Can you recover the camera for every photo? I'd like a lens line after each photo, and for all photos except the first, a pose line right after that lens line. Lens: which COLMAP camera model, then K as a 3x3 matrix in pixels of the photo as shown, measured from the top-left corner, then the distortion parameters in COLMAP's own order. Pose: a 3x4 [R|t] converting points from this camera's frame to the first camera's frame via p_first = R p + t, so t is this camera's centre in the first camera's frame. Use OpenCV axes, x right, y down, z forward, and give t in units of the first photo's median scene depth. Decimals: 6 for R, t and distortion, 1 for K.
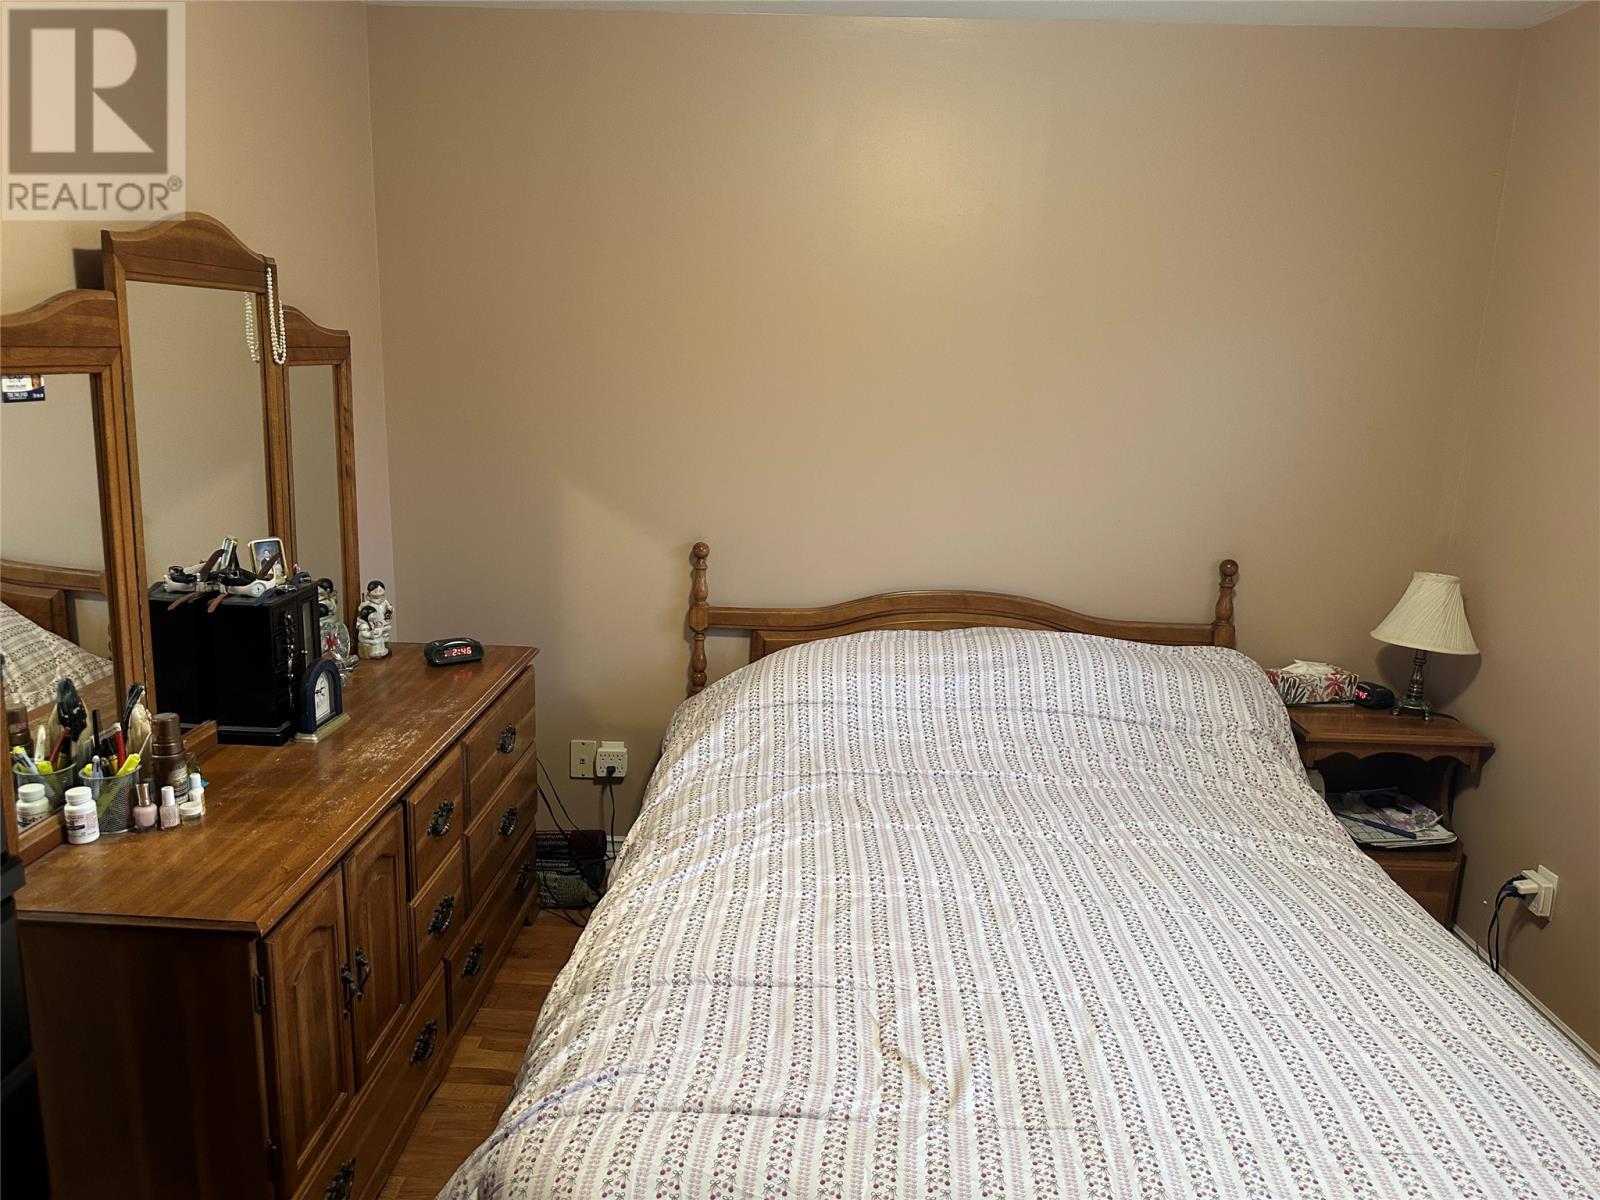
lens RADIAL K [[1112.0, 0, 800.0], [0, 1112.0, 600.0], [0, 0, 1]] dist [0.116271, -0.260930]
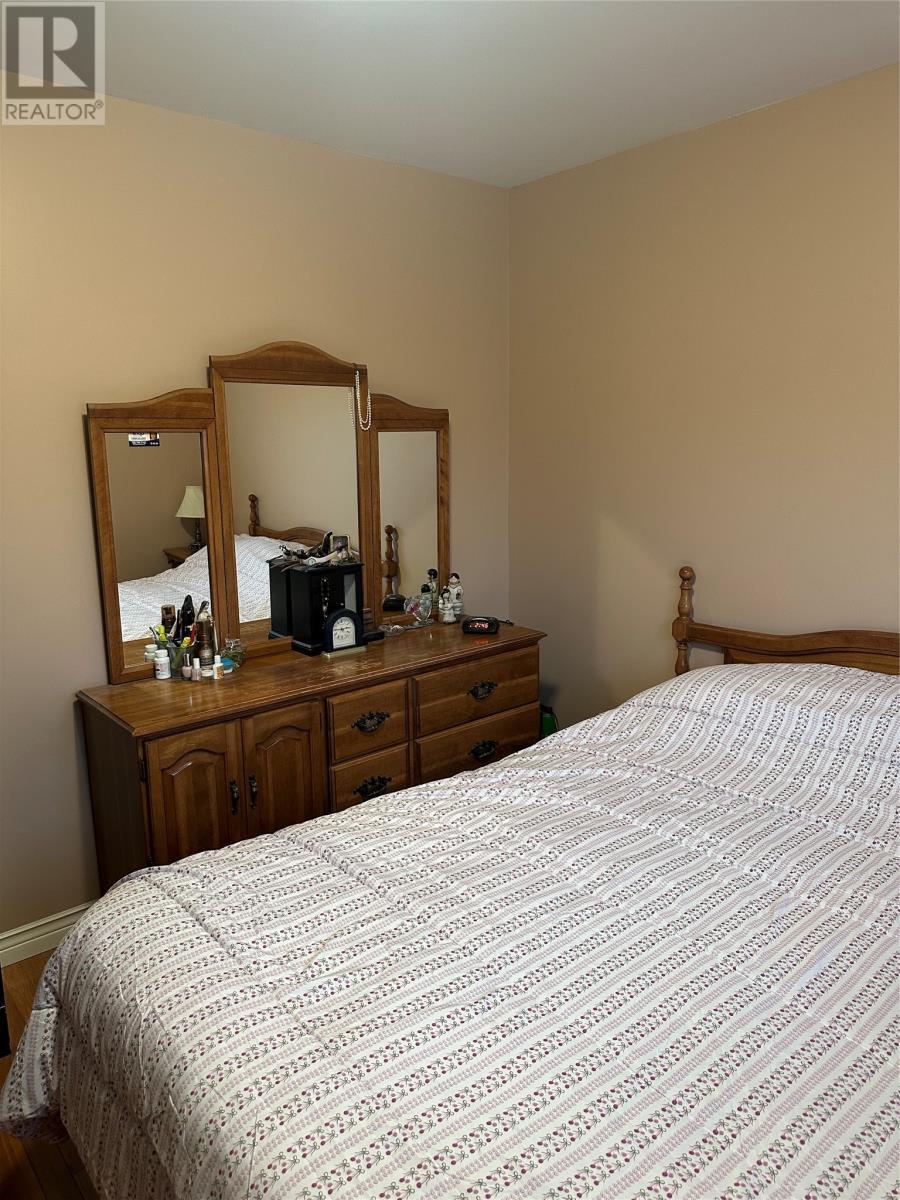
lens RADIAL K [[834.0, 0, 454.8], [0, 834.0, 611.1], [0, 0, 1]] dist [0.116271, -0.260930]
pose [[0.661608, 0.113758, -0.741171, 0.613678], [-0.124117, 0.991405, 0.041371, -0.016385], [0.739506, 0.064620, 0.670041, 0.322388]]
